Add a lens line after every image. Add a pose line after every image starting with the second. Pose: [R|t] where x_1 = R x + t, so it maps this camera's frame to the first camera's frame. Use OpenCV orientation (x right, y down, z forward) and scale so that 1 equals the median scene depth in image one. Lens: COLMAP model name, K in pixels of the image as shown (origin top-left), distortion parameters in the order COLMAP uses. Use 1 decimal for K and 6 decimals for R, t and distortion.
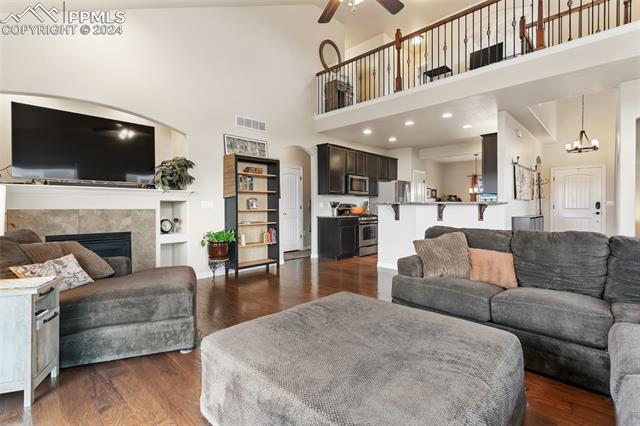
lens RADIAL K [[298.8, 0, 315.4], [0, 298.8, 208.2], [0, 0, 1]] dist [-0.000705, 0.000694]
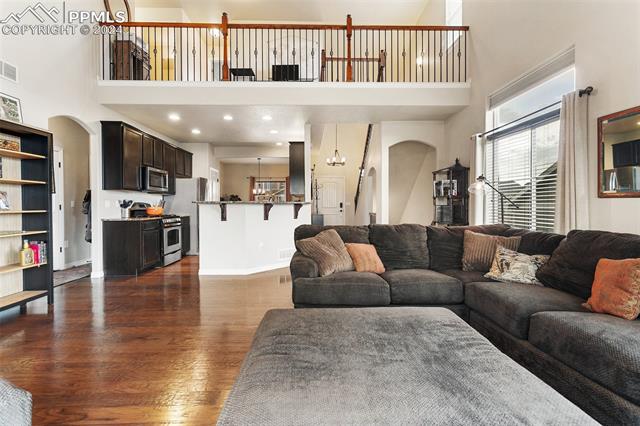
lens RADIAL K [[298.8, 0, 315.4], [0, 298.8, 208.2], [0, 0, 1]] dist [-0.000705, 0.000694]
pose [[0.706915, -0.004953, 0.707281, -0.141236], [0.004498, 0.999987, 0.002507, 0.000356], [-0.707284, 0.001409, 0.706928, 0.120785]]
